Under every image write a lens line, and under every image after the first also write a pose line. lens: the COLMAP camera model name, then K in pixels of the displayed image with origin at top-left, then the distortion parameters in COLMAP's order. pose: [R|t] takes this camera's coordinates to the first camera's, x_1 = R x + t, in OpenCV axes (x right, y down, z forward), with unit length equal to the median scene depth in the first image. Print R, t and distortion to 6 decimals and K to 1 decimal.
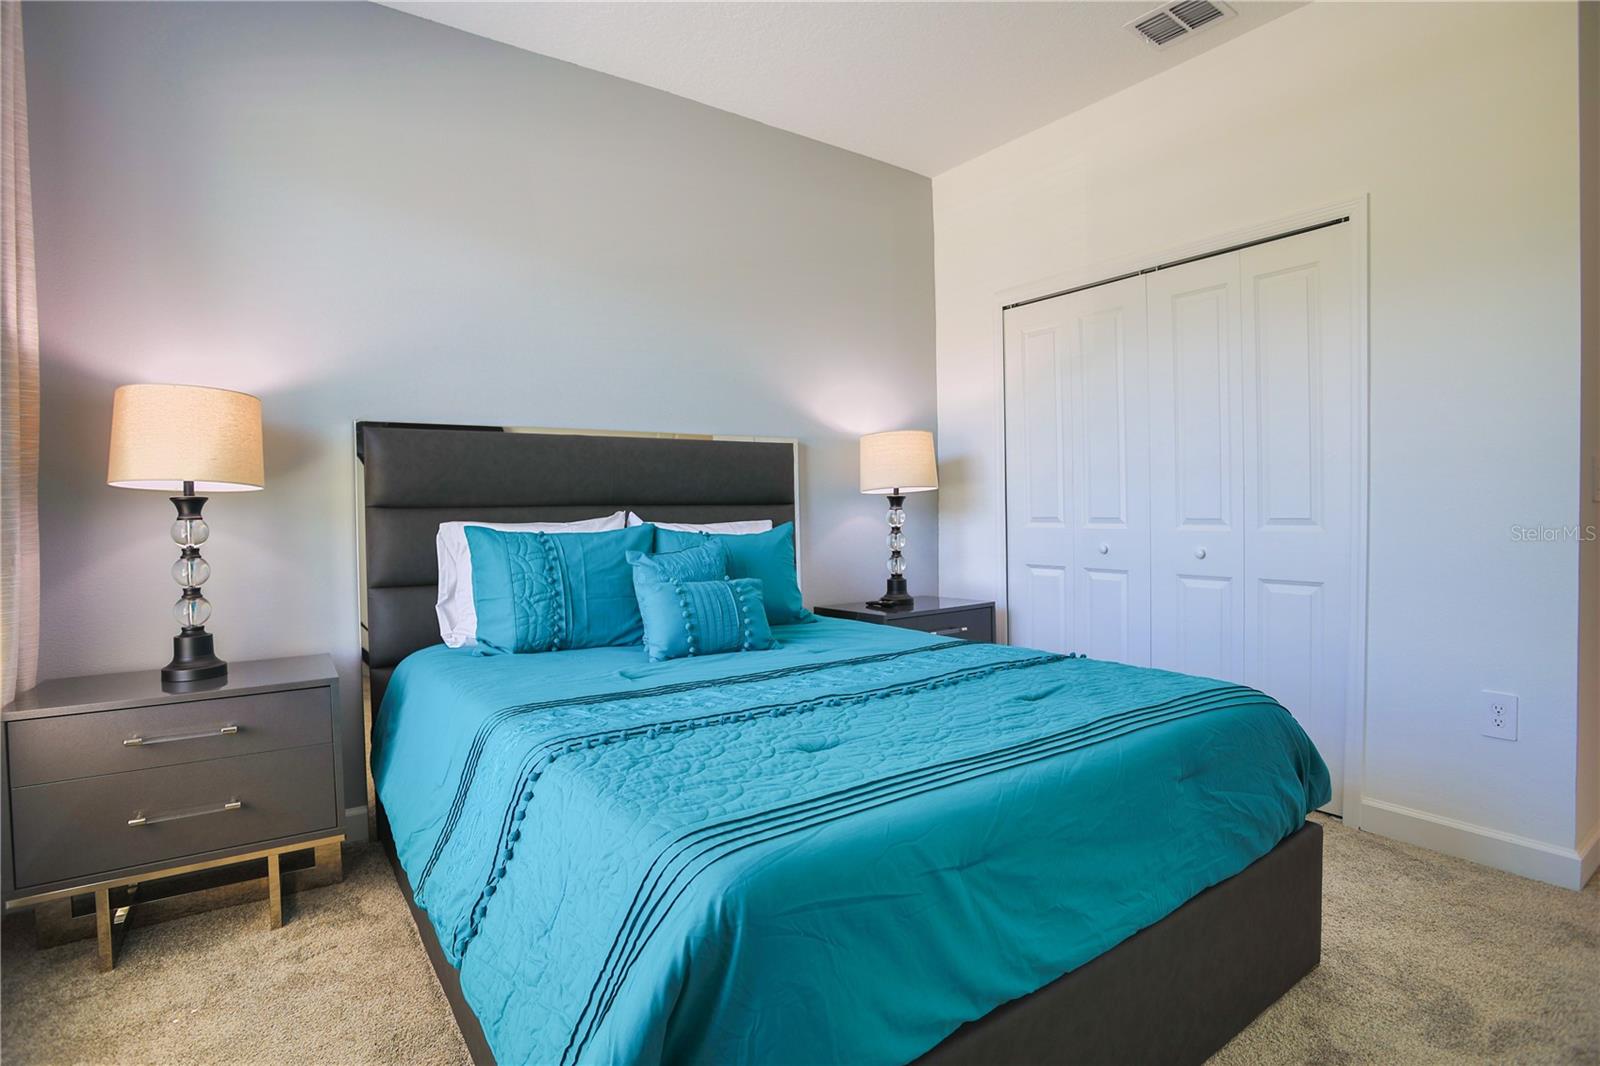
lens RADIAL K [[813.0, 0, 802.3], [0, 813.0, 534.6], [0, 0, 1]] dist [-0.074756, 0.026924]
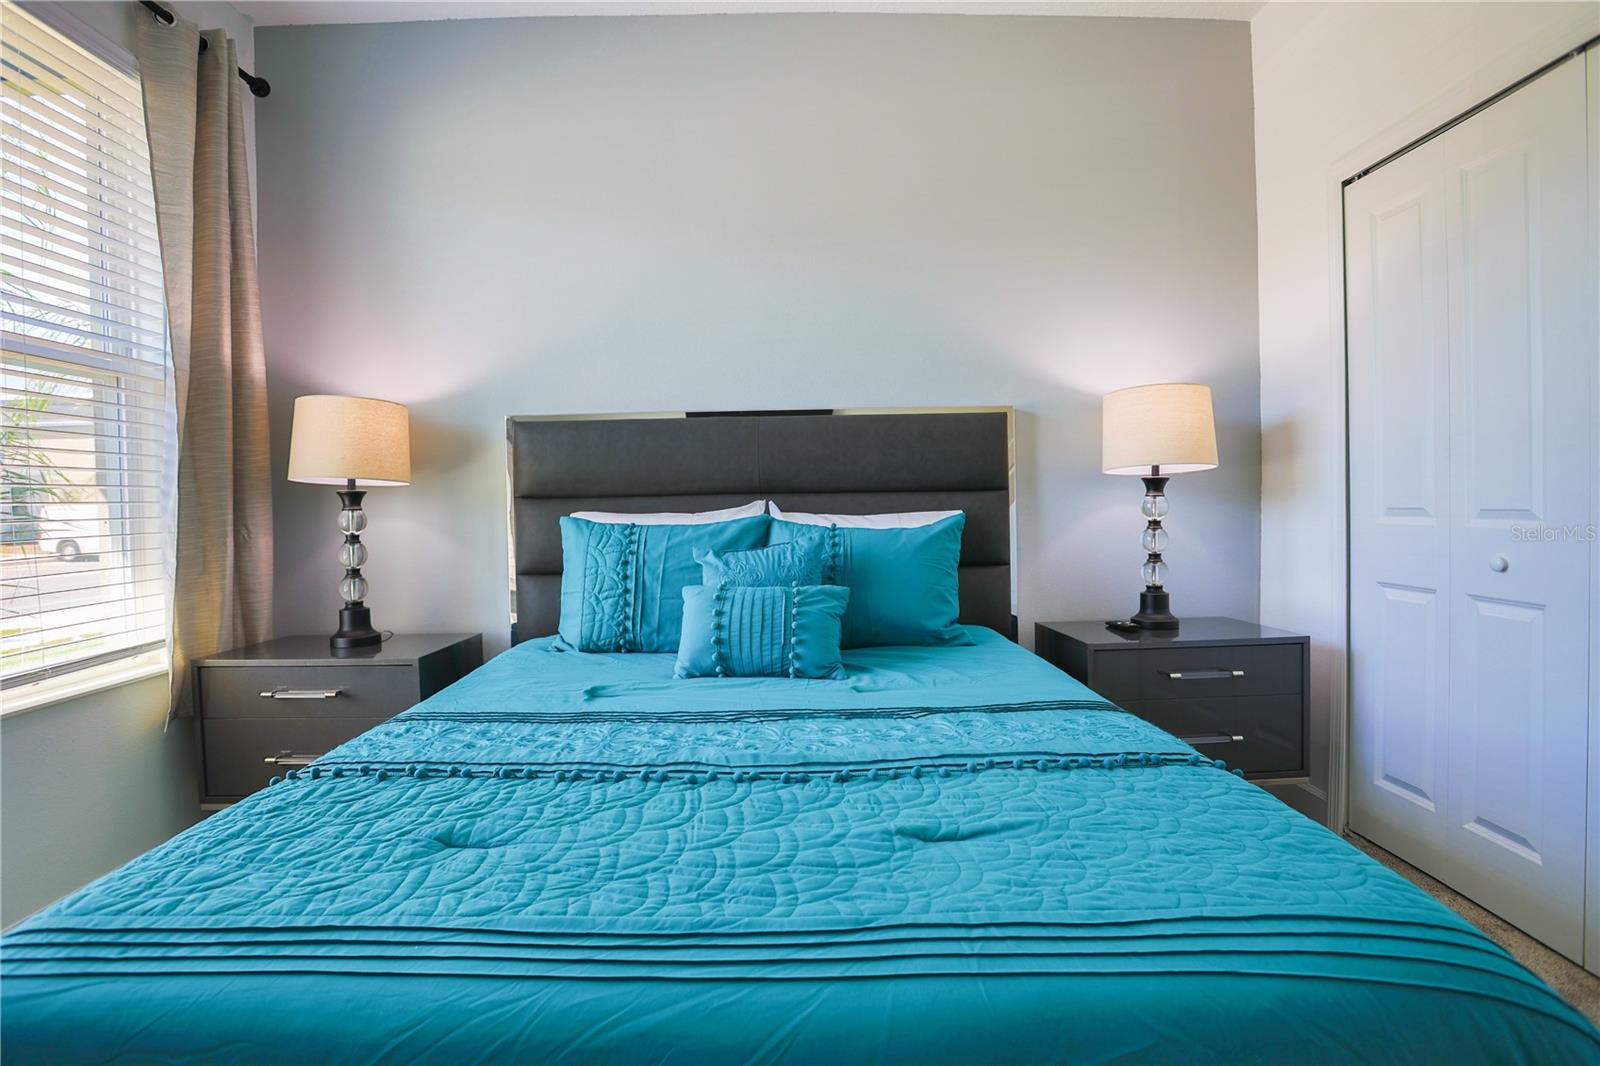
lens RADIAL K [[813.0, 0, 803.8], [0, 813.0, 531.5], [0, 0, 1]] dist [-0.074756, 0.026924]
pose [[0.821677, 0.022605, -0.569505, 0.375576], [-0.010272, 0.999638, 0.024858, -0.019609], [0.569861, -0.014575, 0.821612, 0.339804]]
